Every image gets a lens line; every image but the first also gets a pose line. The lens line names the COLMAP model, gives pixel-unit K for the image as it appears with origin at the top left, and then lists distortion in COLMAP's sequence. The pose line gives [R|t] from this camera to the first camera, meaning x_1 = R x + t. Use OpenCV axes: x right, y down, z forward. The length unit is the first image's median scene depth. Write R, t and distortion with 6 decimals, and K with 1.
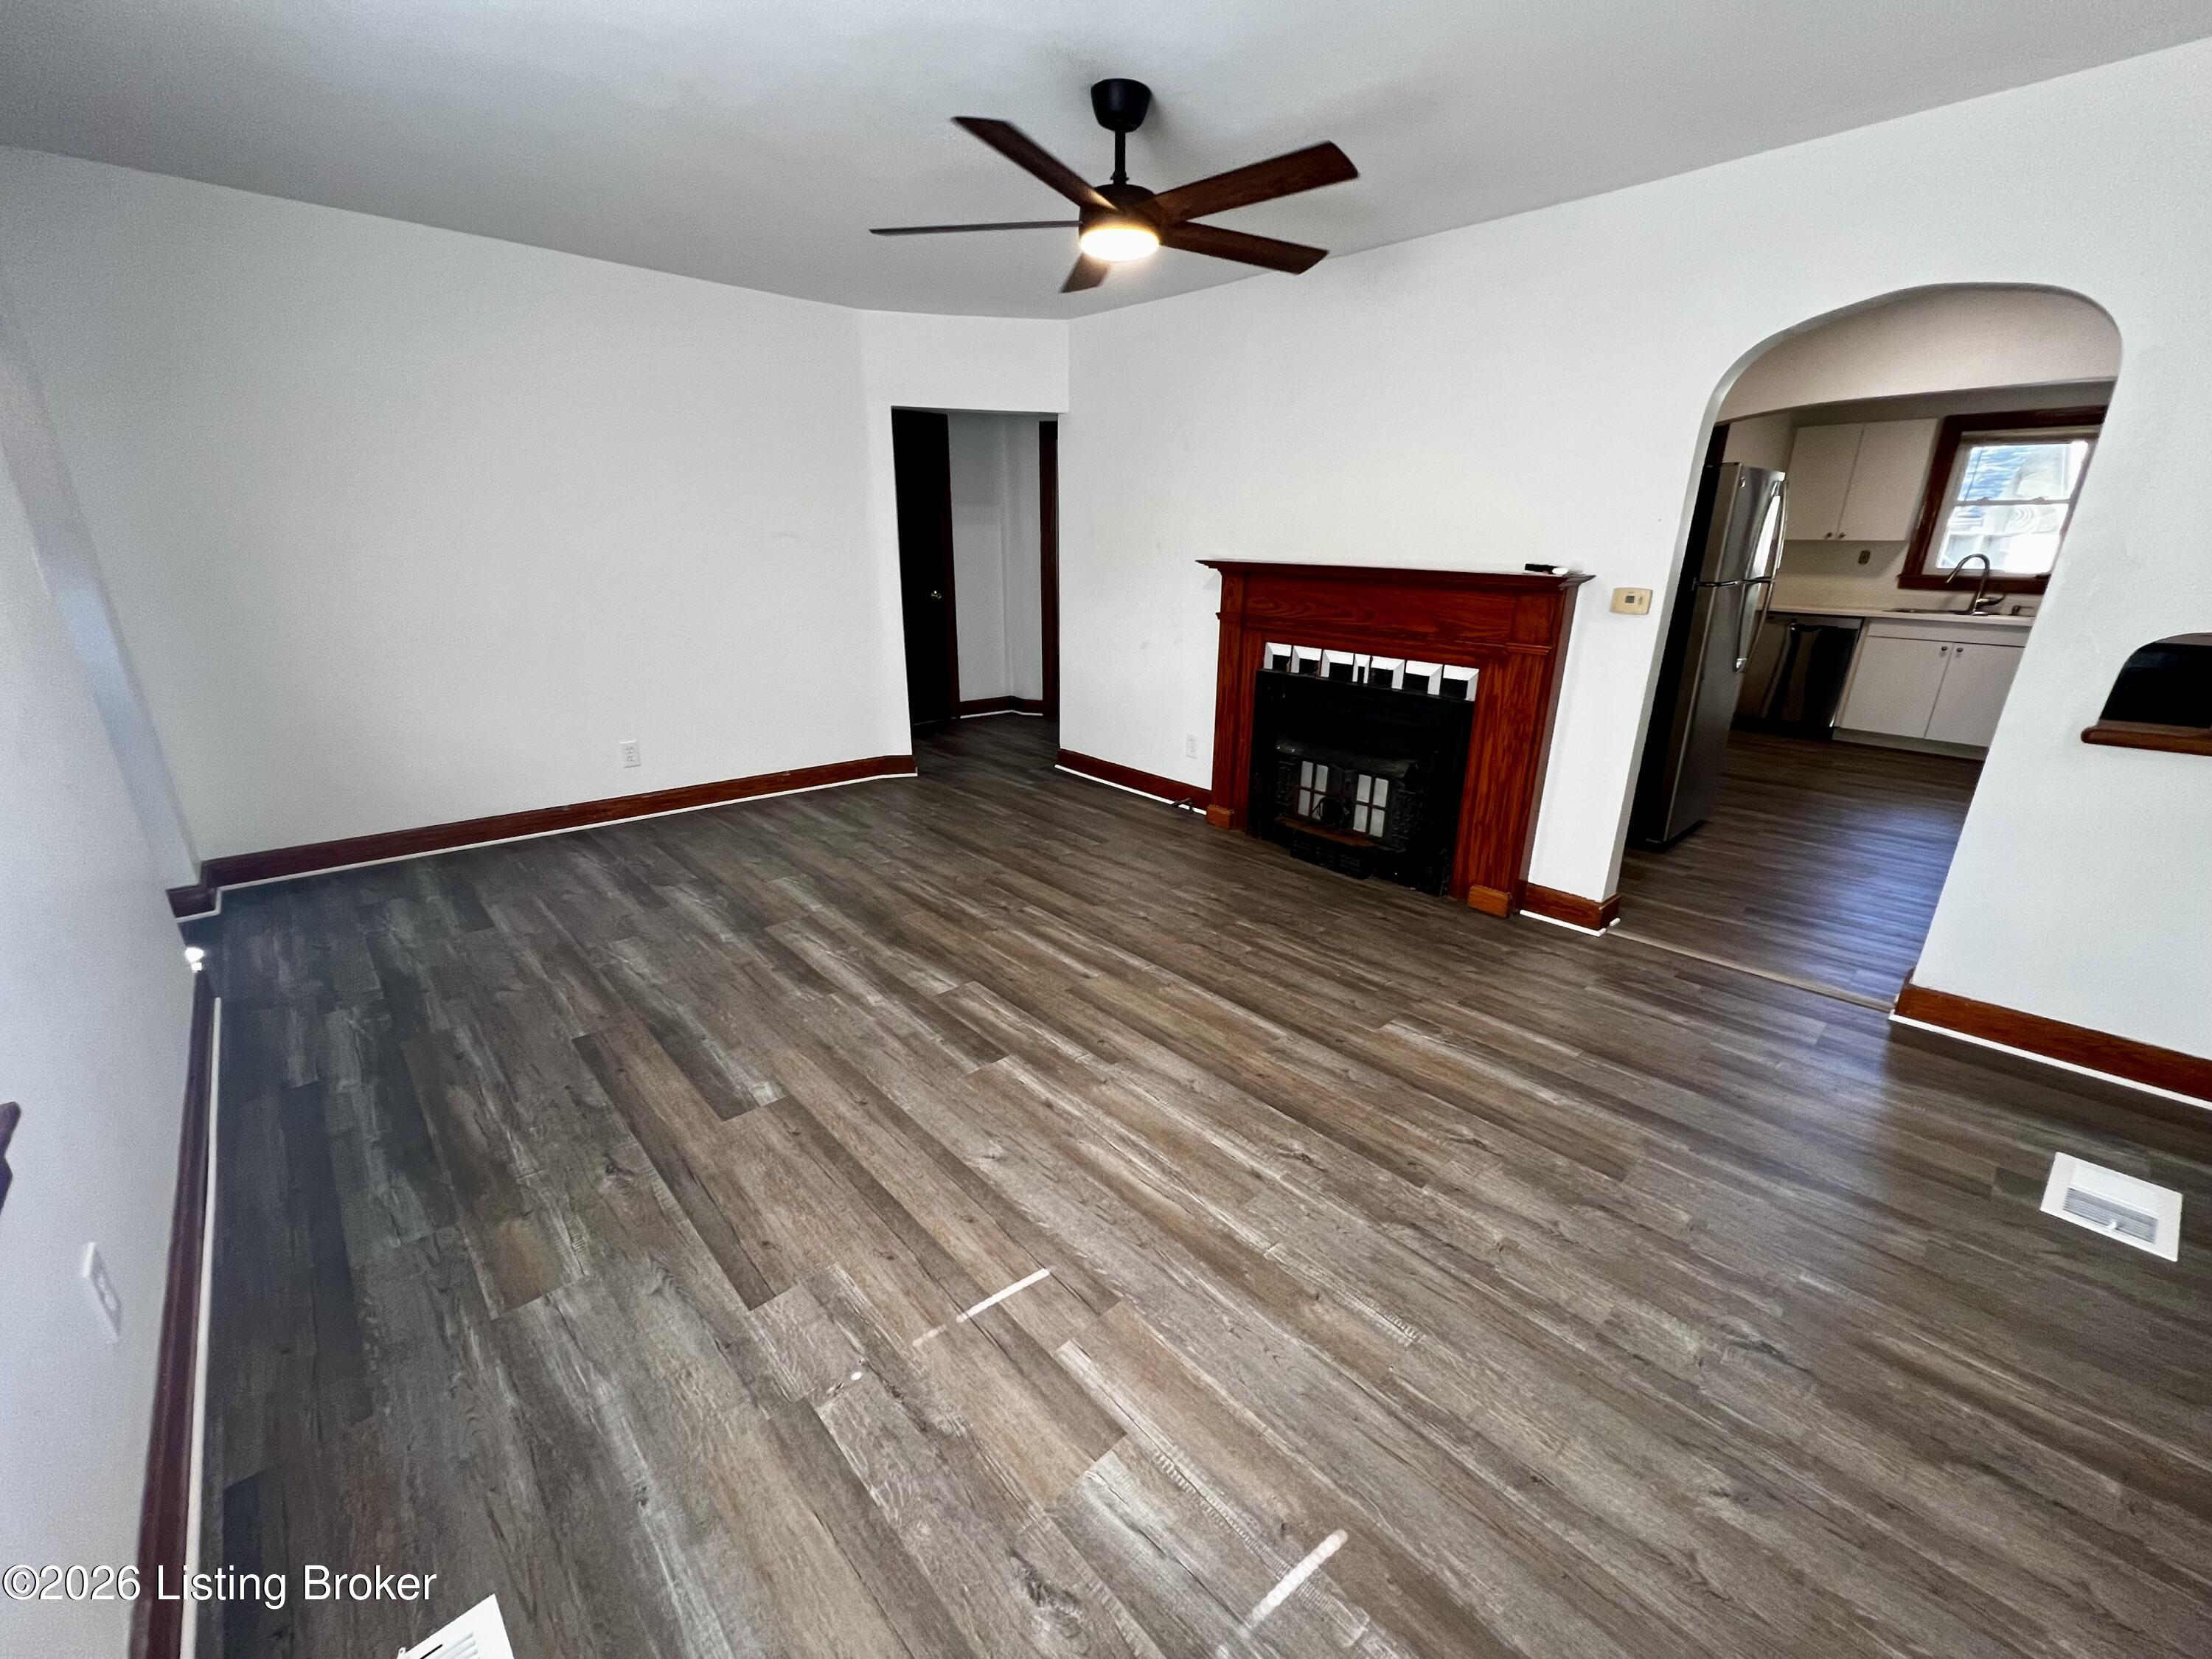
lens RADIAL K [[893.1, 0, 1112.7], [0, 893.1, 828.8], [0, 0, 1]] dist [0.001623, 0.000426]
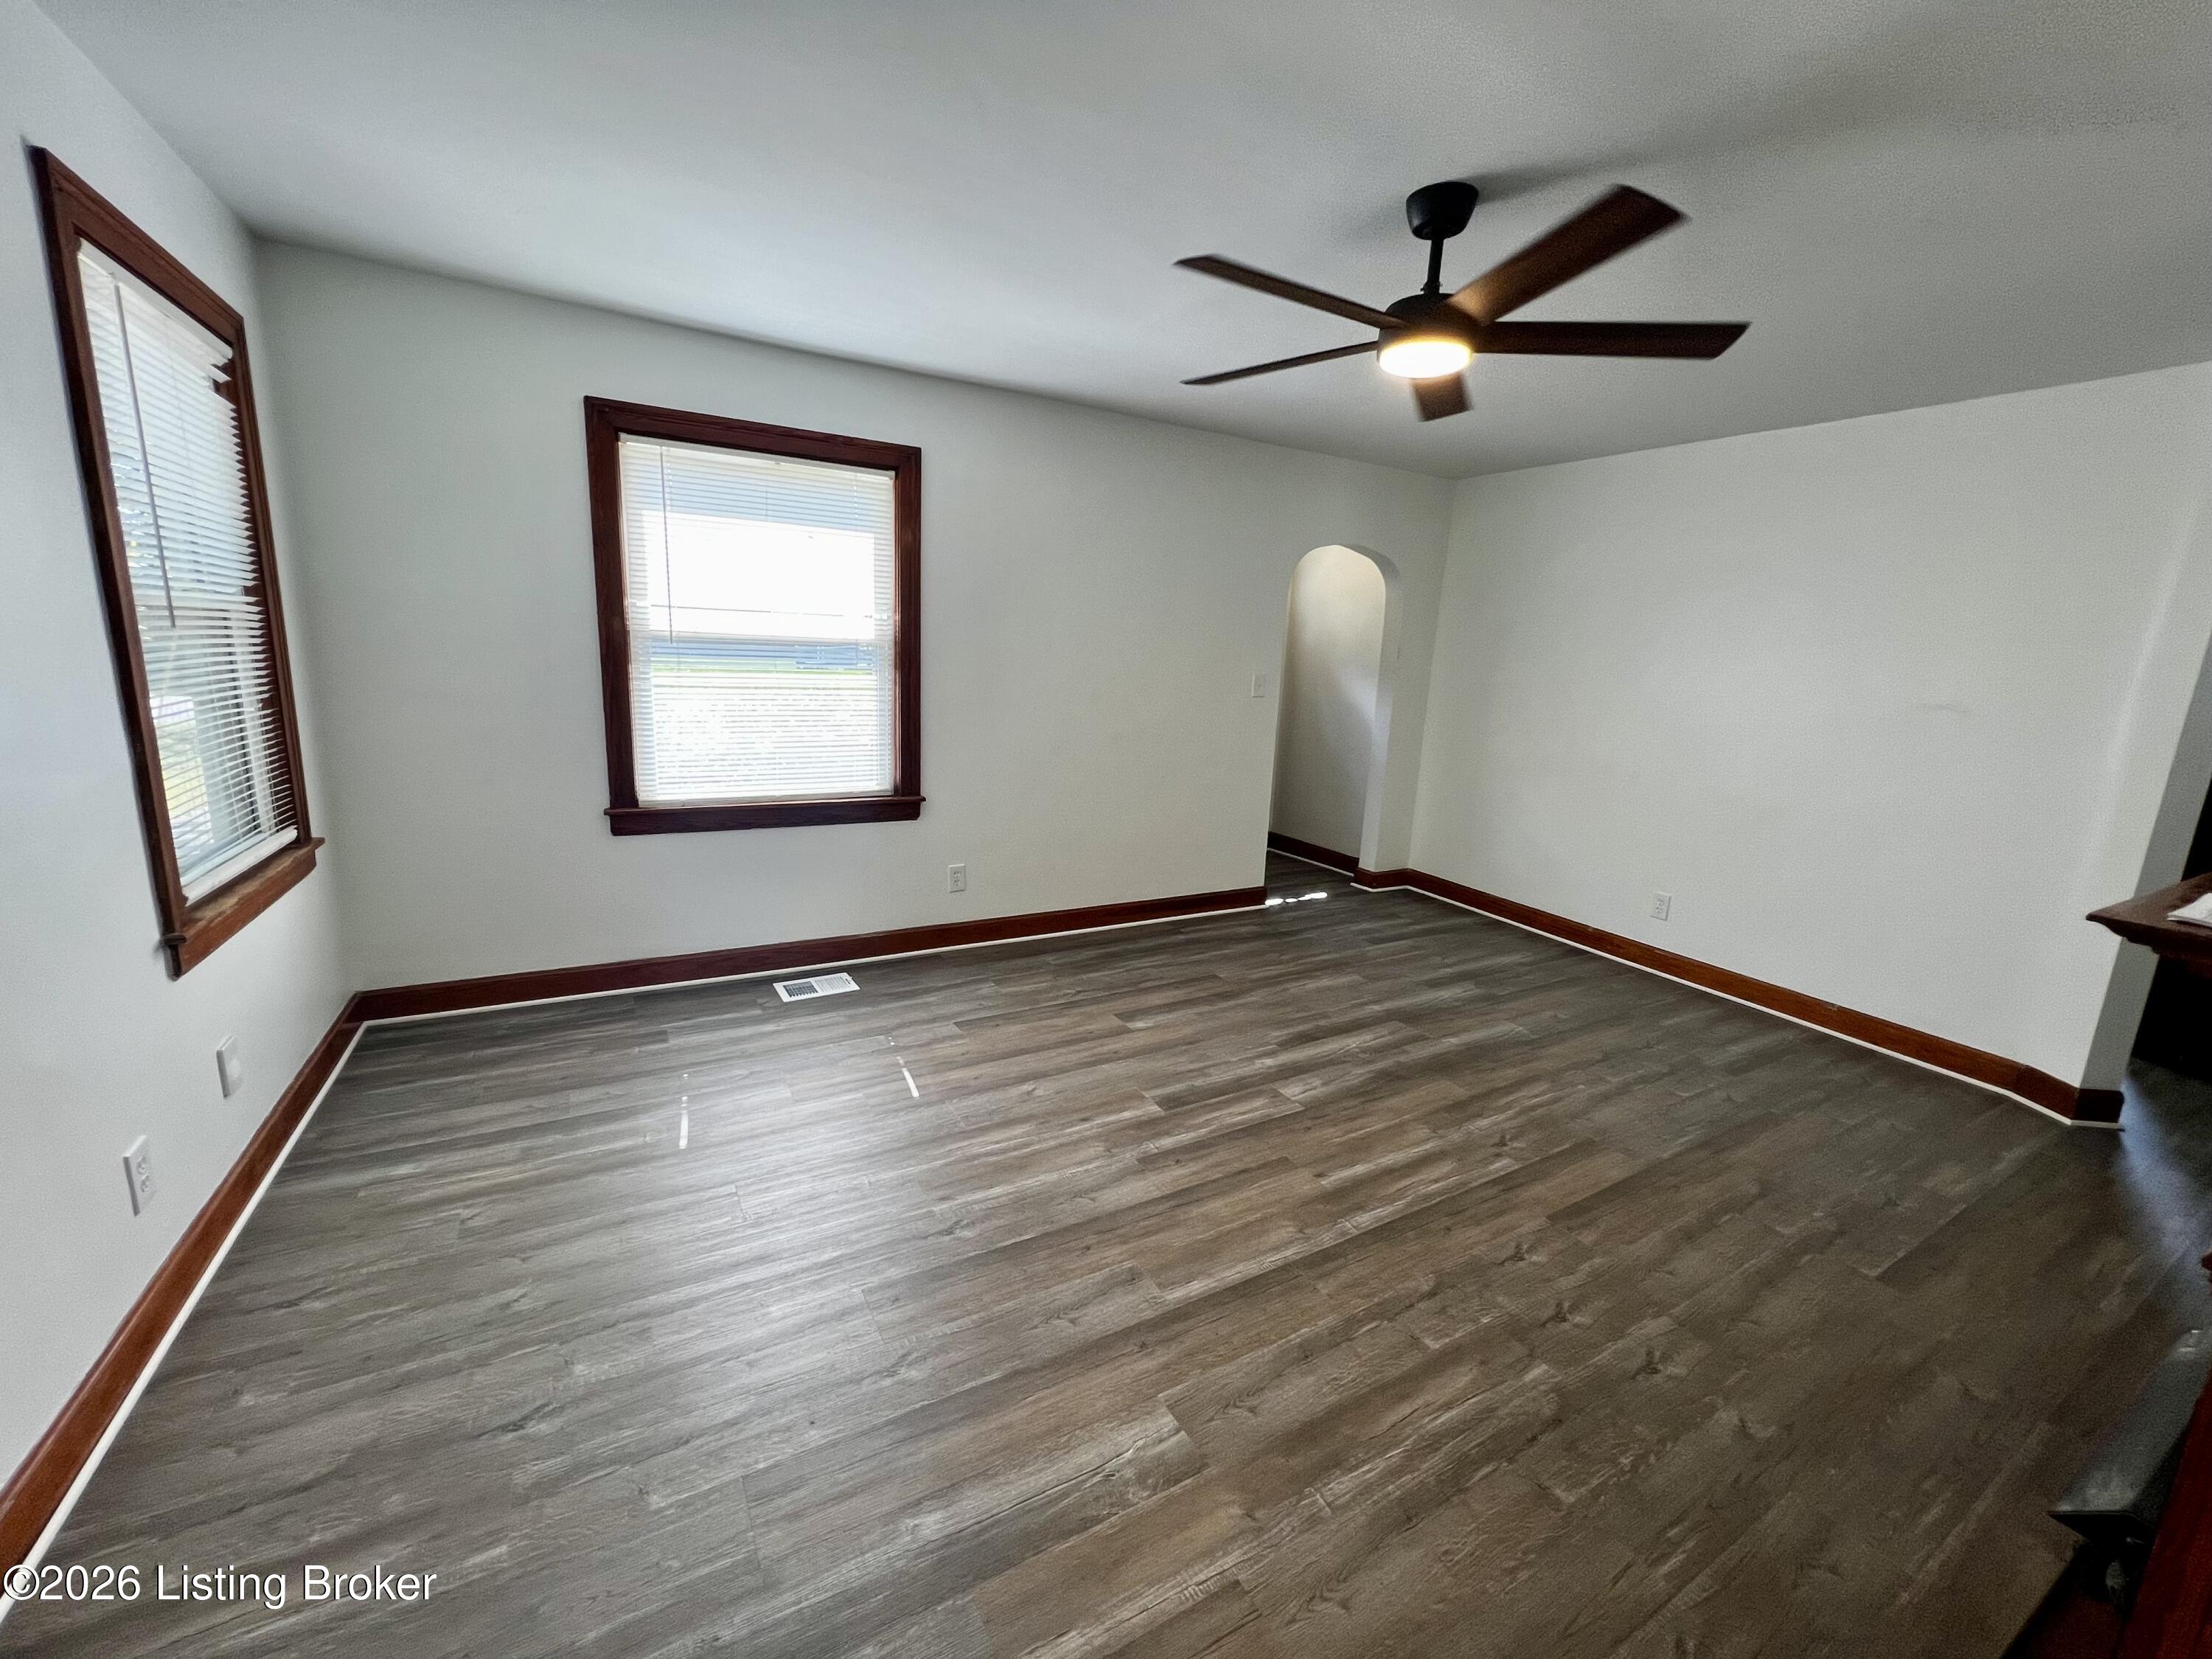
lens RADIAL K [[893.1, 0, 1101.8], [0, 893.1, 827.9], [0, 0, 1]] dist [0.001623, 0.000426]
pose [[-0.231487, 0.169883, -0.957890, 0.791859], [-0.355584, 0.901729, 0.245855, -0.273229], [0.905524, 0.397523, -0.148331, 0.819982]]
